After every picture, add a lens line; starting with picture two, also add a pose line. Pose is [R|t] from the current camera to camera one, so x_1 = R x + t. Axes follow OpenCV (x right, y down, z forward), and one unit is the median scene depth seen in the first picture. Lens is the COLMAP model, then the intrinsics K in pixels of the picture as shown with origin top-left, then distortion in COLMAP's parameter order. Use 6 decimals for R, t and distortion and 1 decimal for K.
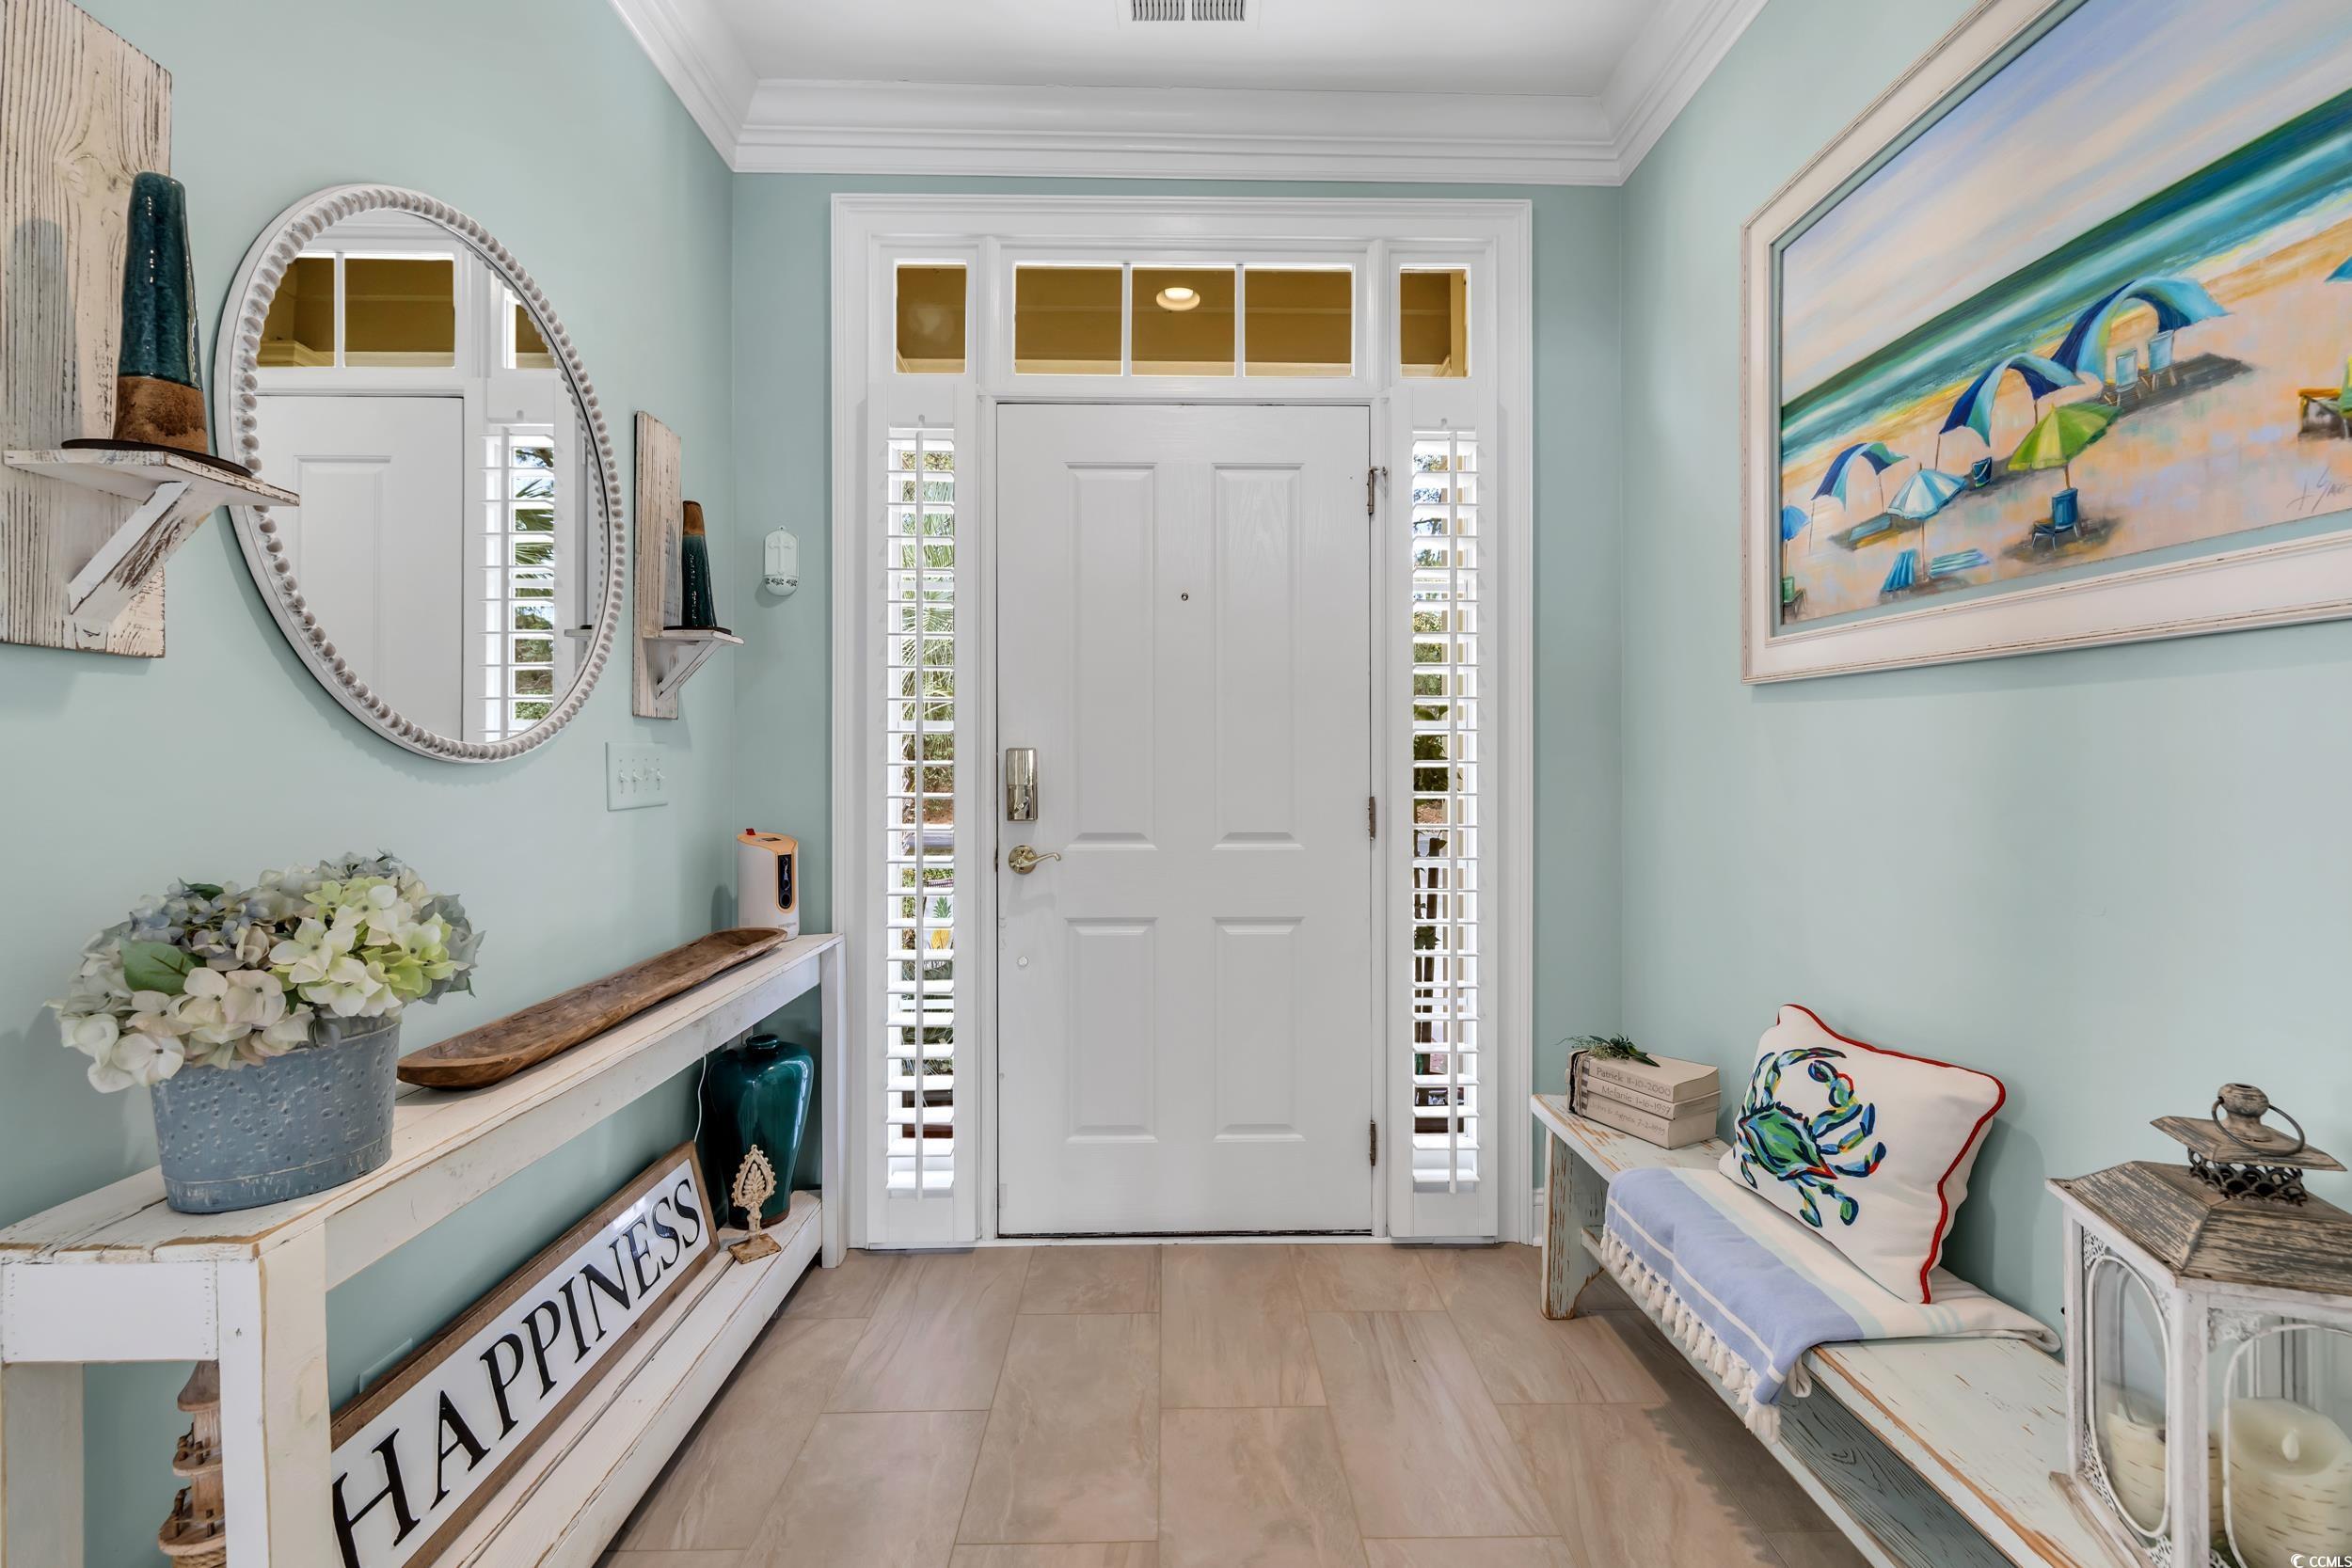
lens RADIAL K [[988.9, 0, 1176.6], [0, 988.9, 768.1], [0, 0, 1]] dist [0.003263, 0.000880]
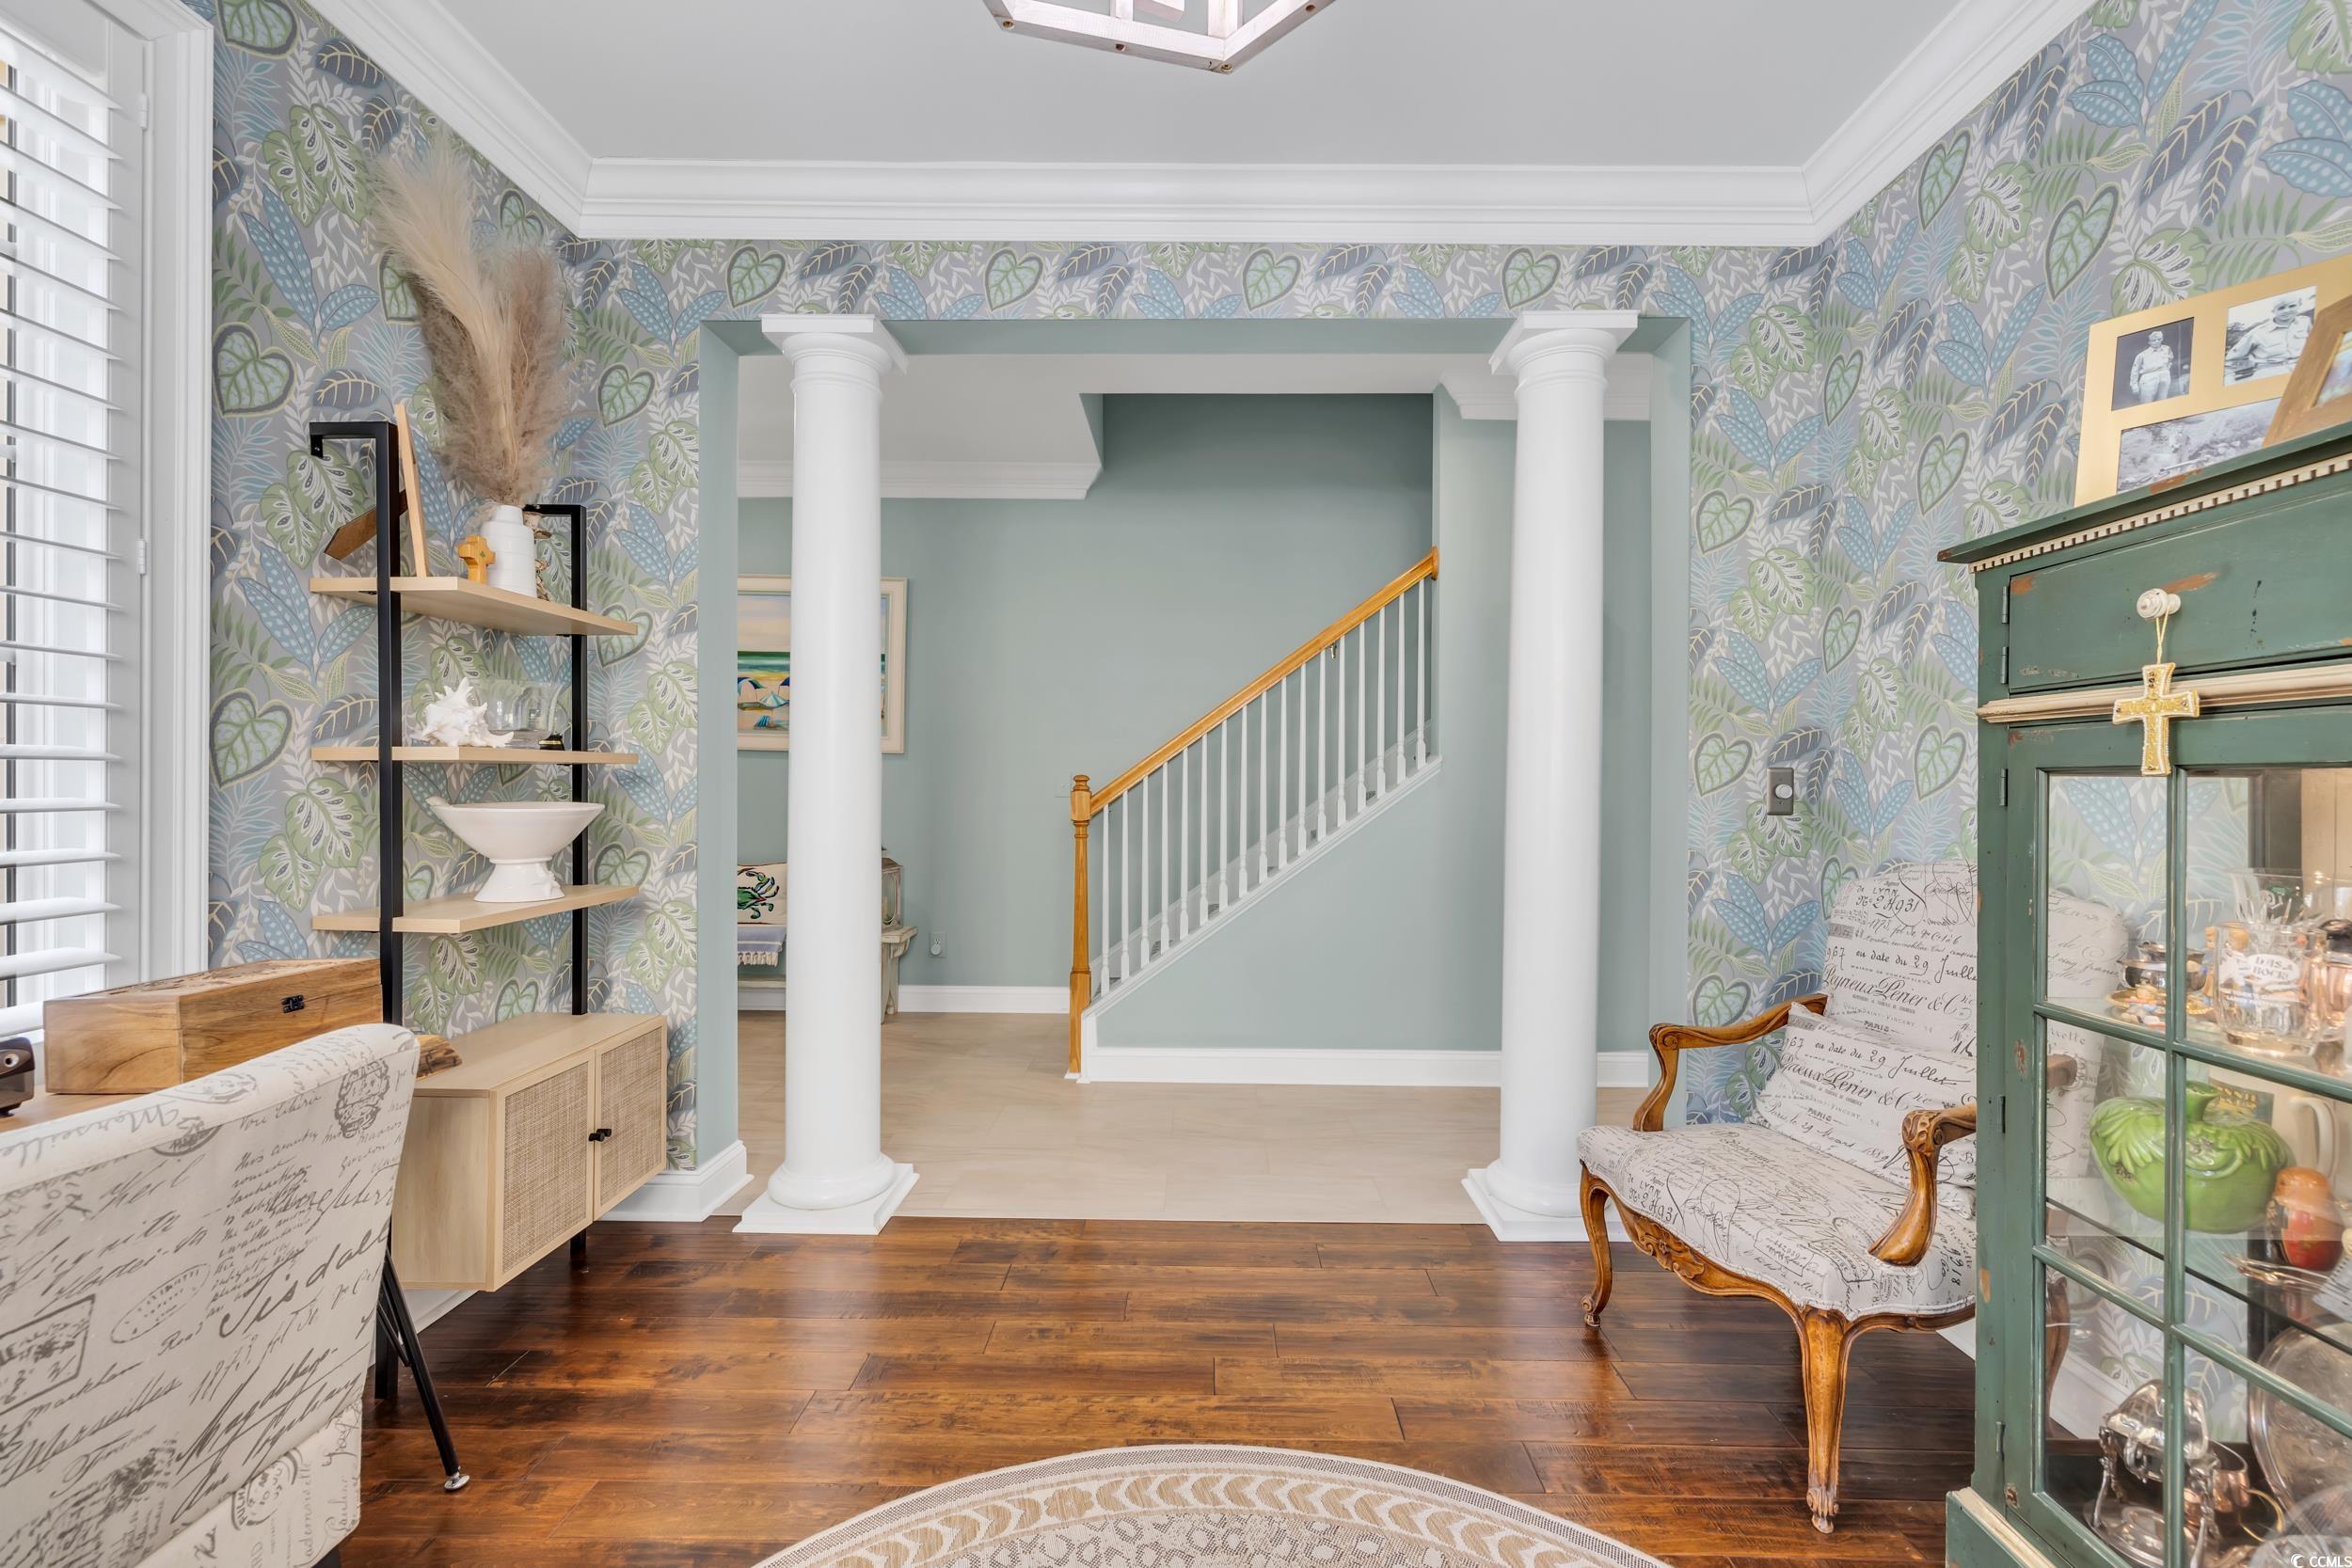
lens RADIAL K [[988.9, 0, 1180.9], [0, 988.9, 785.0], [0, 0, 1]] dist [0.003263, 0.000880]
pose [[0.033796, -0.007655, 0.999399, -2.508364], [-0.000374, 0.999970, 0.007672, -0.009788], [-0.999429, -0.000633, 0.033793, -0.508655]]
